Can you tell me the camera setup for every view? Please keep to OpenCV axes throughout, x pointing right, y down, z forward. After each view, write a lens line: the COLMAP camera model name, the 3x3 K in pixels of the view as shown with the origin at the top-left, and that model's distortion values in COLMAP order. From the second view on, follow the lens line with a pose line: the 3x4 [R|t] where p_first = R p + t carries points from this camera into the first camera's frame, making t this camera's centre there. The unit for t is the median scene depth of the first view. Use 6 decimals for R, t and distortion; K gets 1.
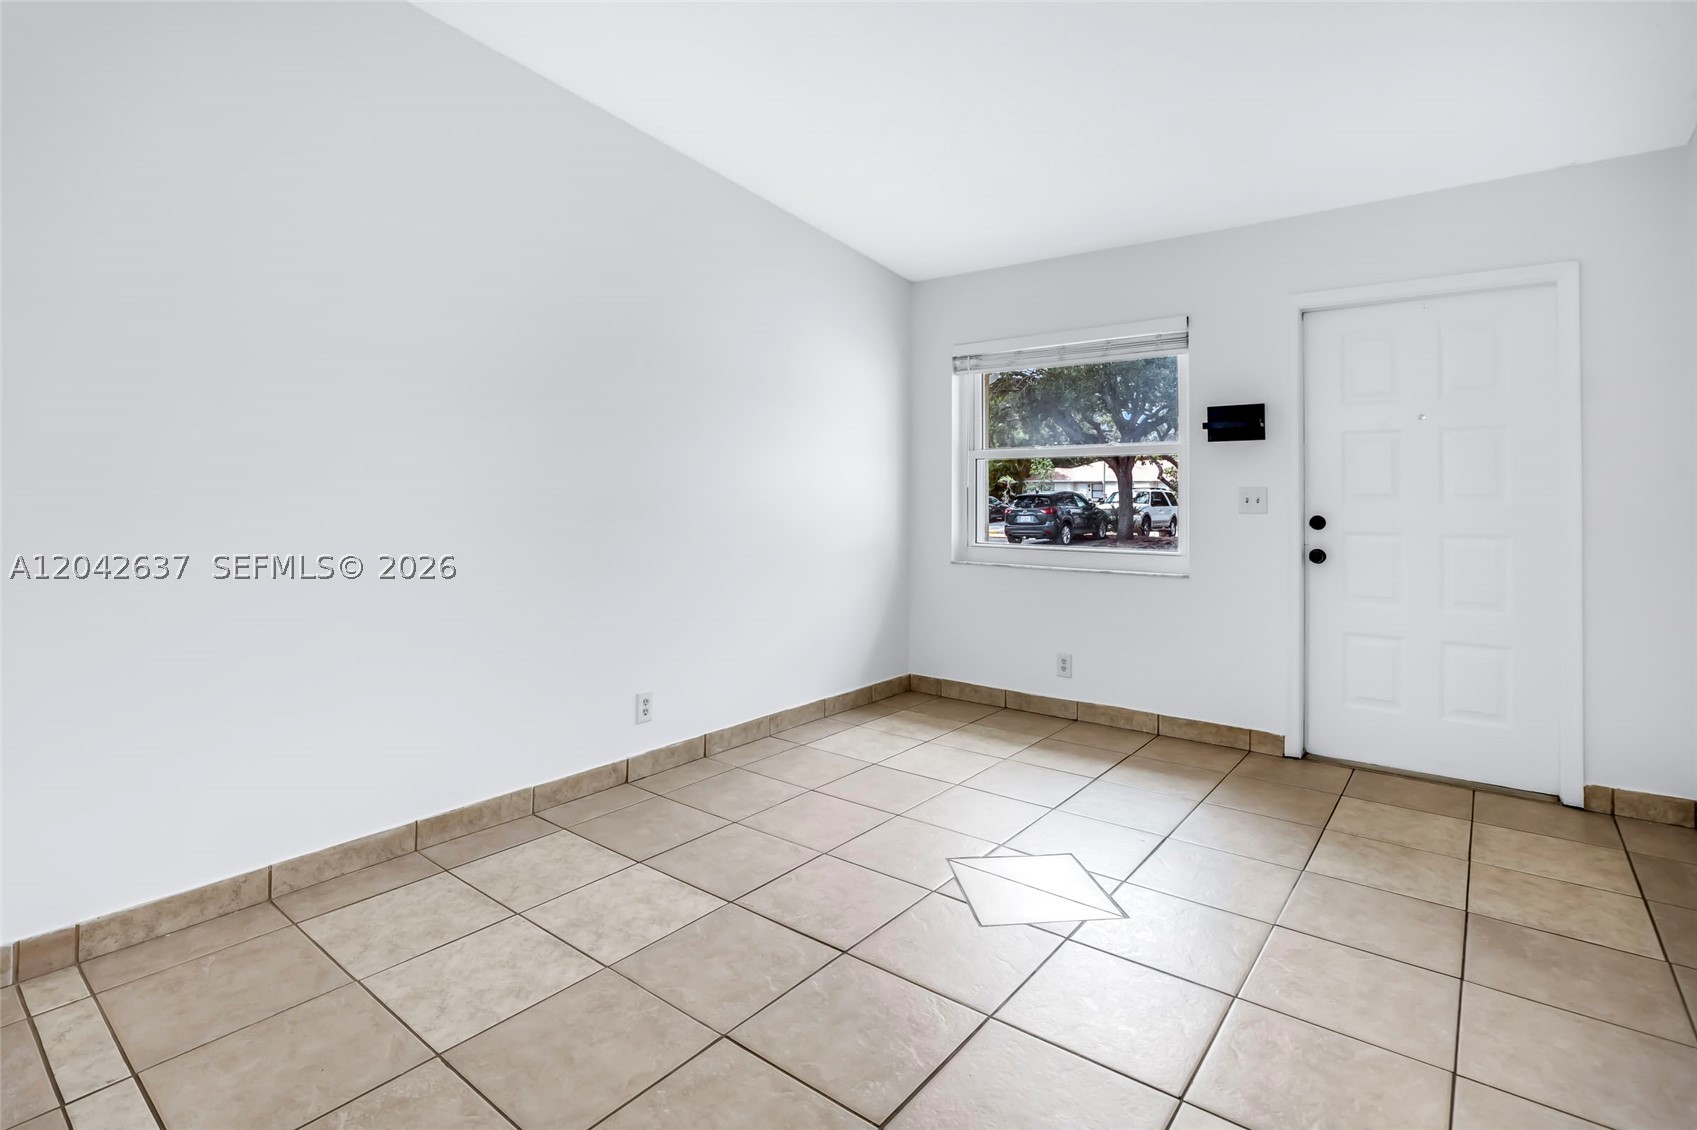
lens RADIAL K [[831.8, 0, 849.5], [0, 831.8, 479.9], [0, 0, 1]] dist [-0.018454, -0.000039]
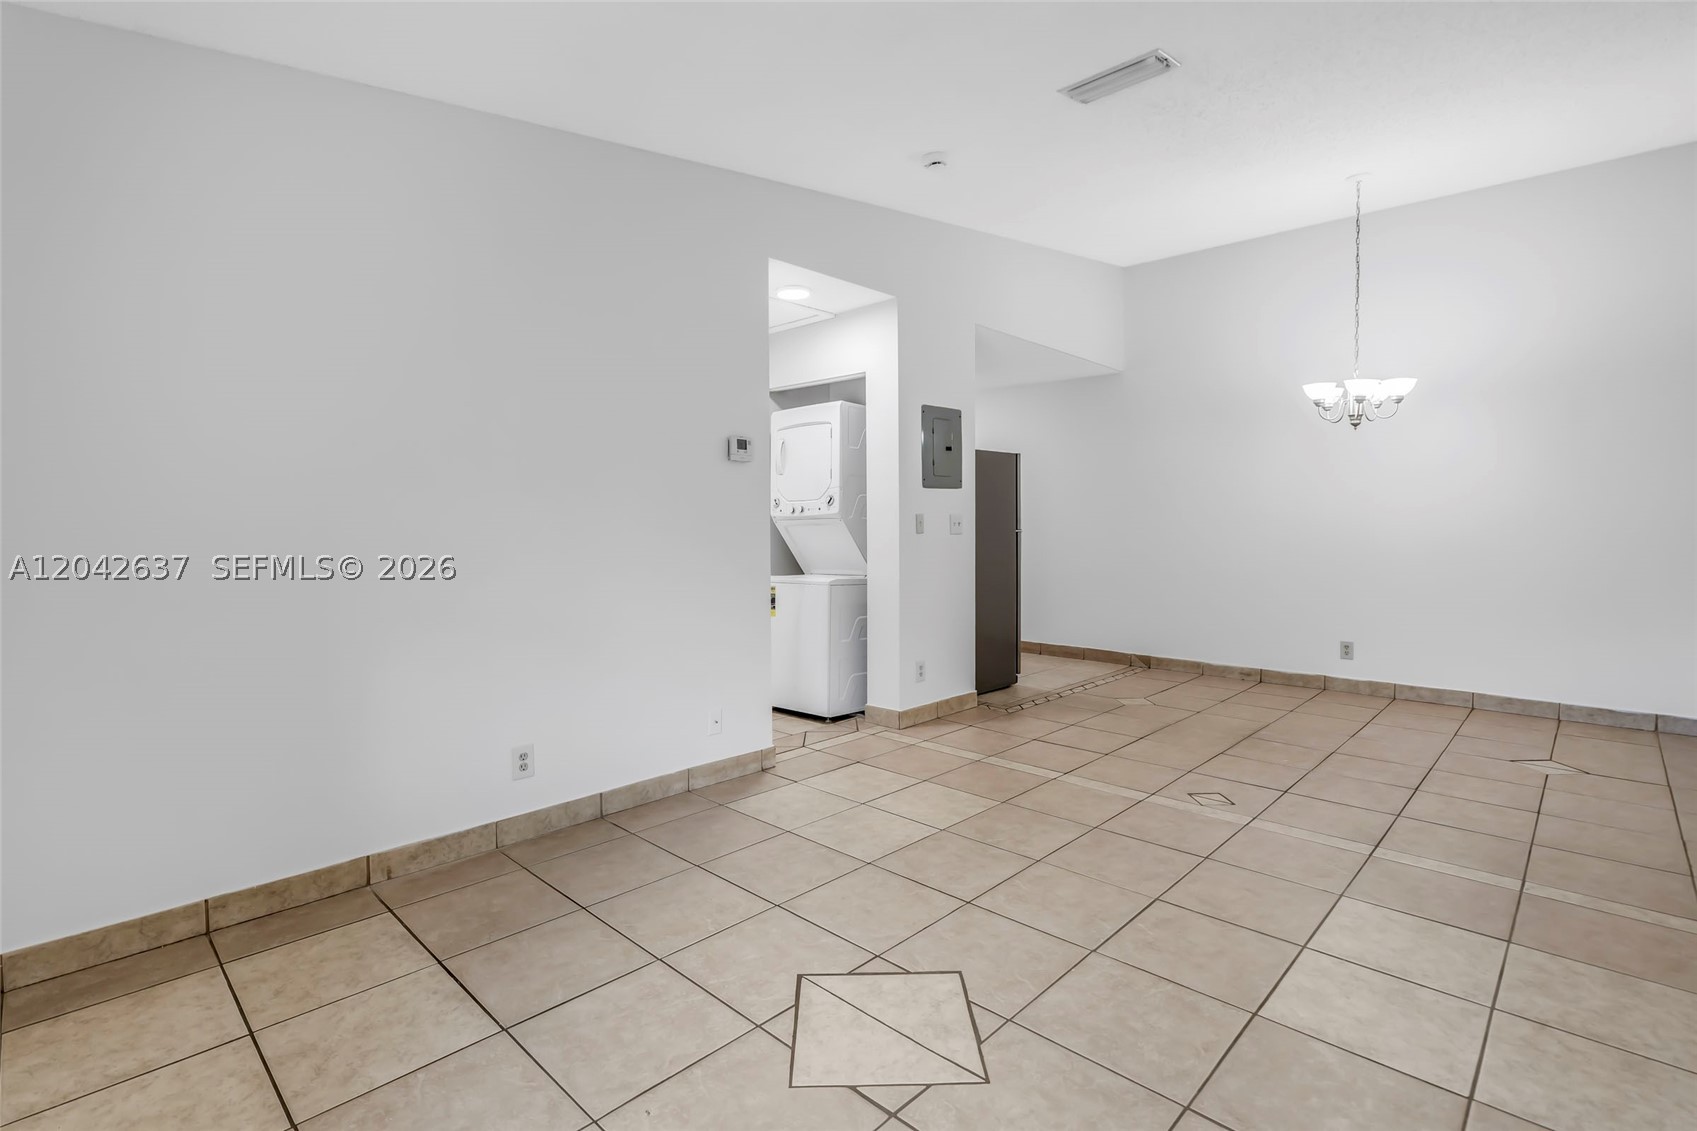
lens RADIAL K [[806.1, 0, 860.4], [0, 806.1, 521.4], [0, 0, 1]] dist [-0.015166, 0.000597]
pose [[-0.995937, -0.002584, 0.090019, 0.124363], [-0.003714, 0.999916, -0.012391, 0.015555], [-0.089980, -0.012675, -0.995863, 1.285312]]
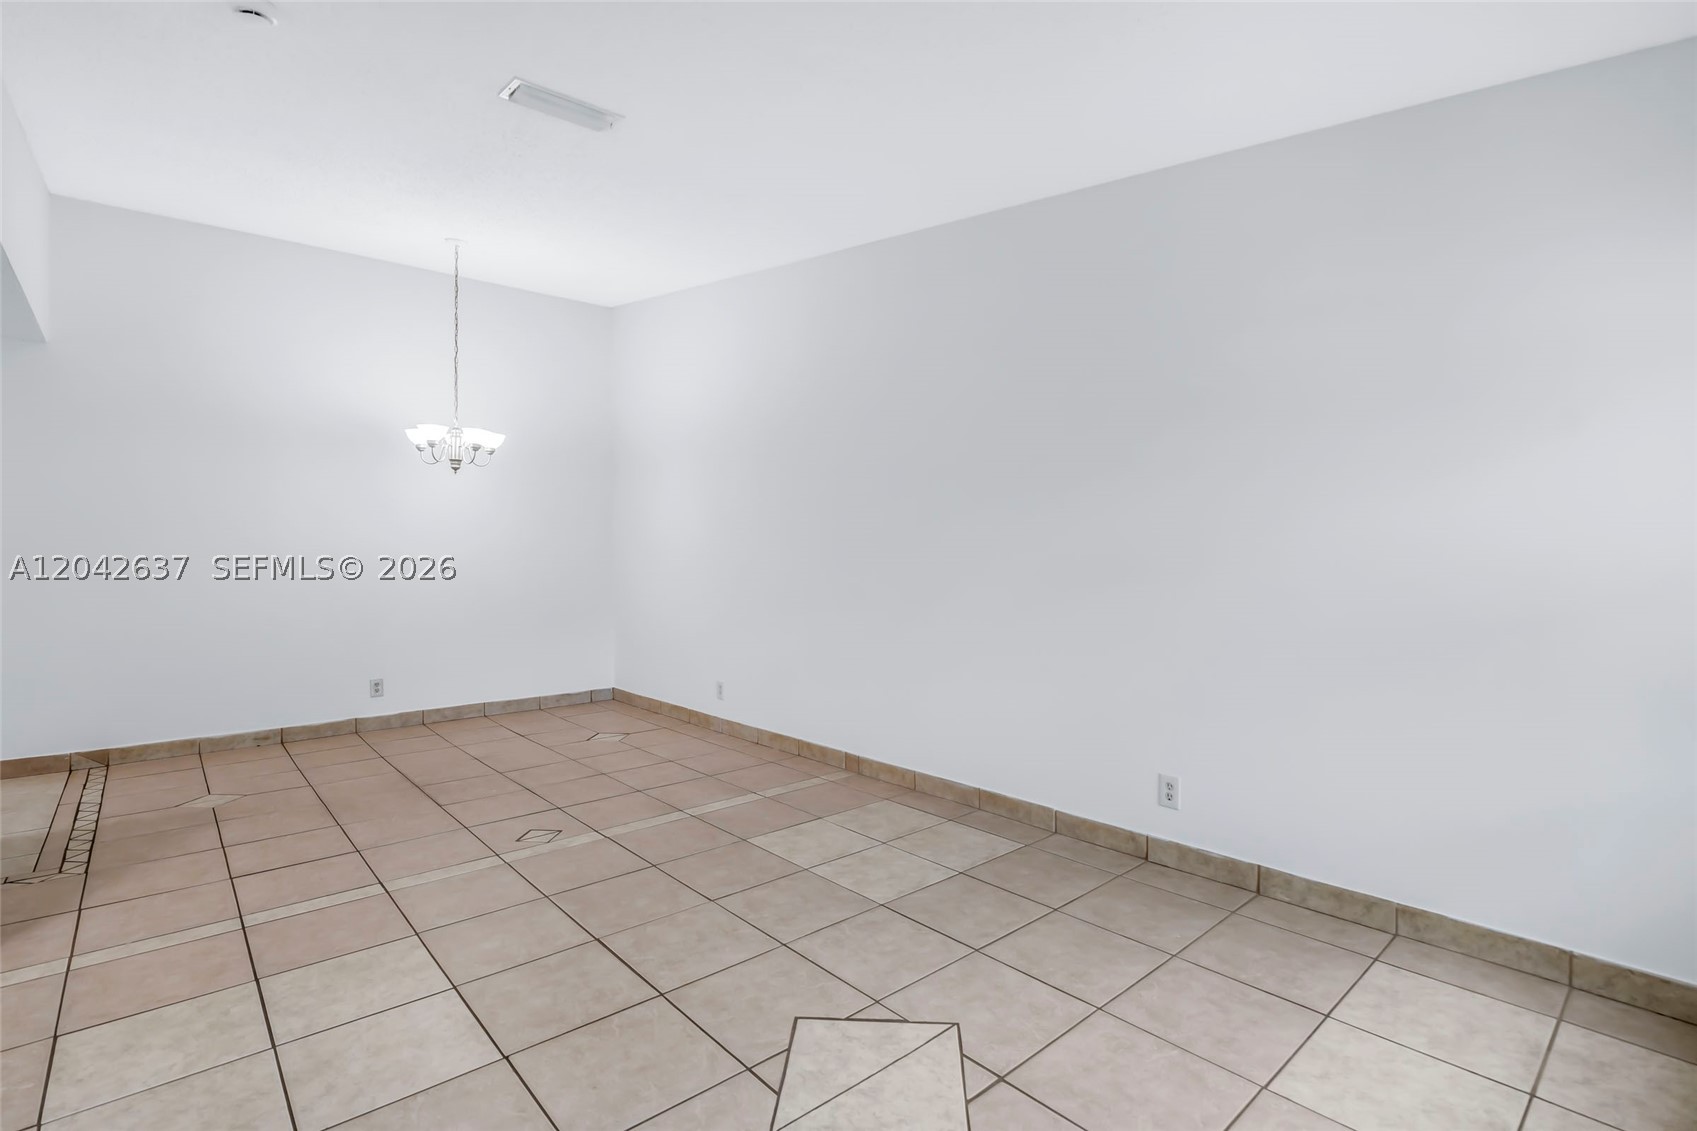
lens RADIAL K [[799.6, 0, 845.9], [0, 799.6, 527.0], [0, 0, 1]] dist [-0.017278, 0.000586]
pose [[-0.189198, -0.029289, -0.981502, 0.705059], [0.020560, 0.999218, -0.033780, 0.000445], [0.981724, -0.026571, -0.188448, 0.819815]]
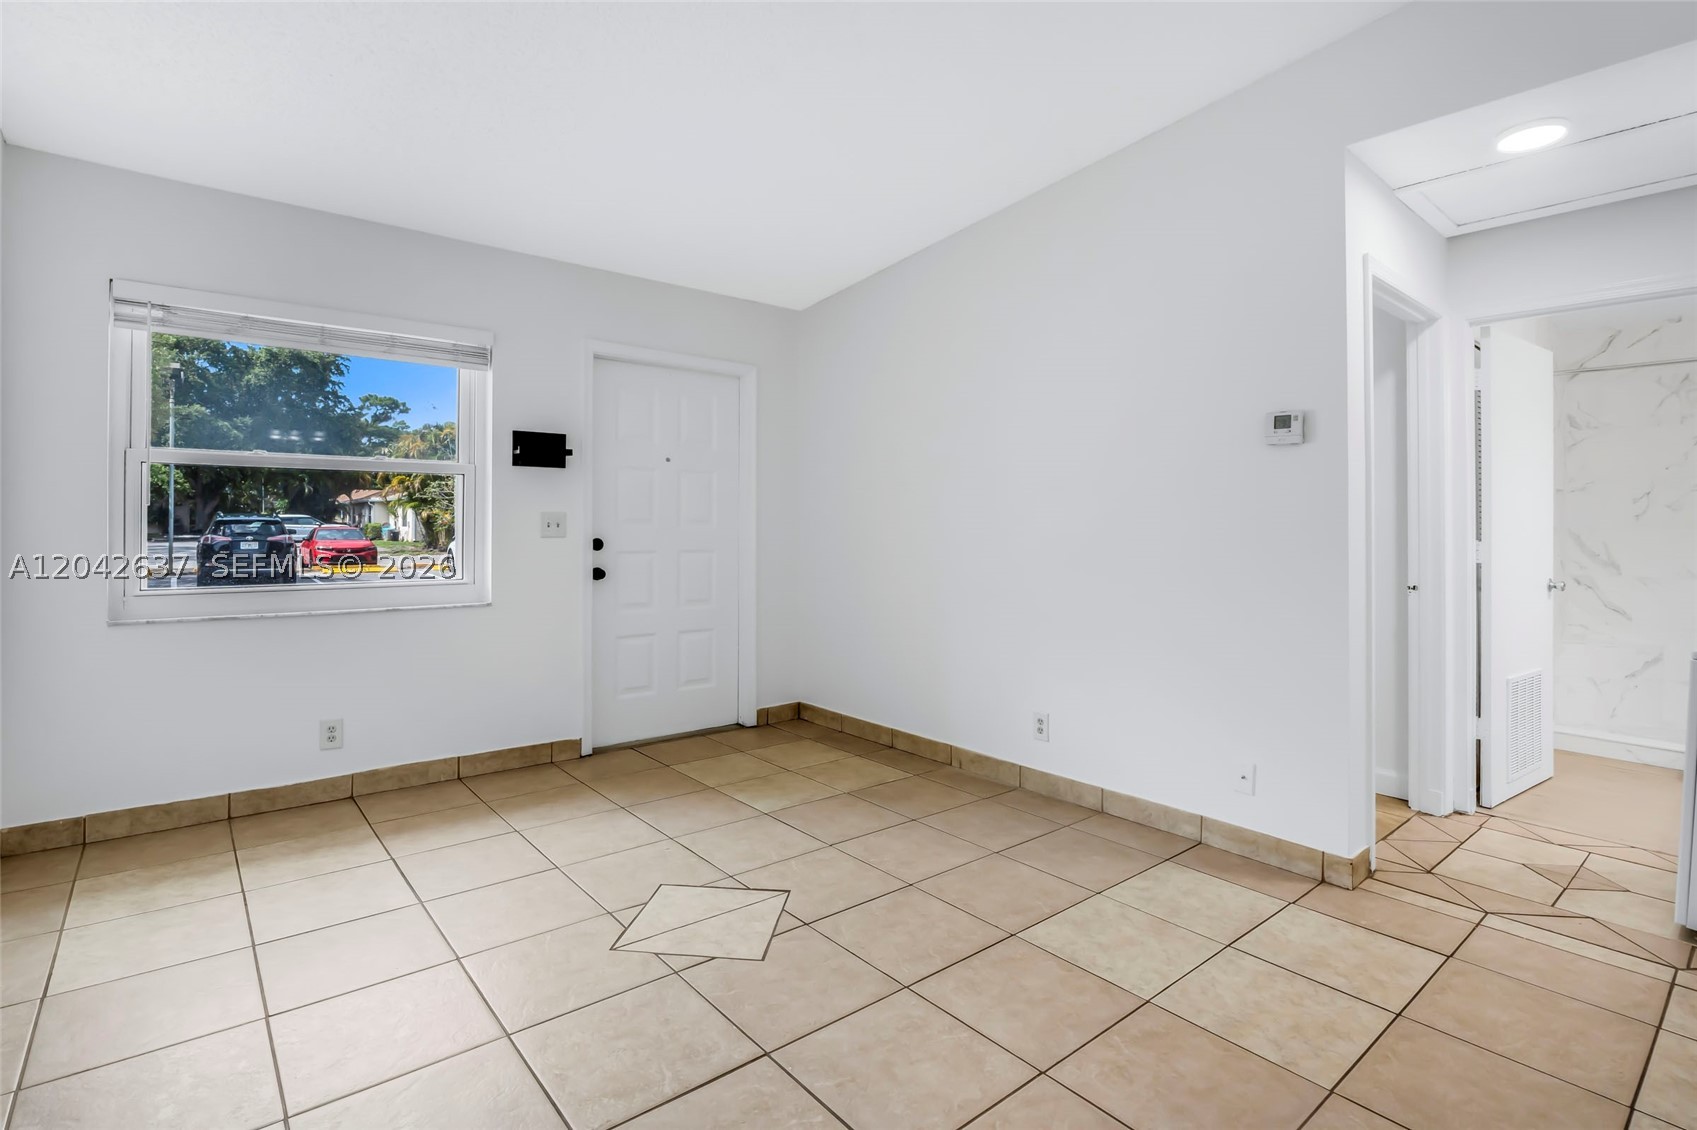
lens RADIAL K [[815.8, 0, 852.4], [0, 815.8, 513.6], [0, 0, 1]] dist [-0.018564, 0.002348]
pose [[0.206572, 0.010102, 0.978379, -0.506732], [-0.023889, 0.999701, -0.005278, 0.007434], [-0.978140, -0.022282, 0.206752, 0.465848]]
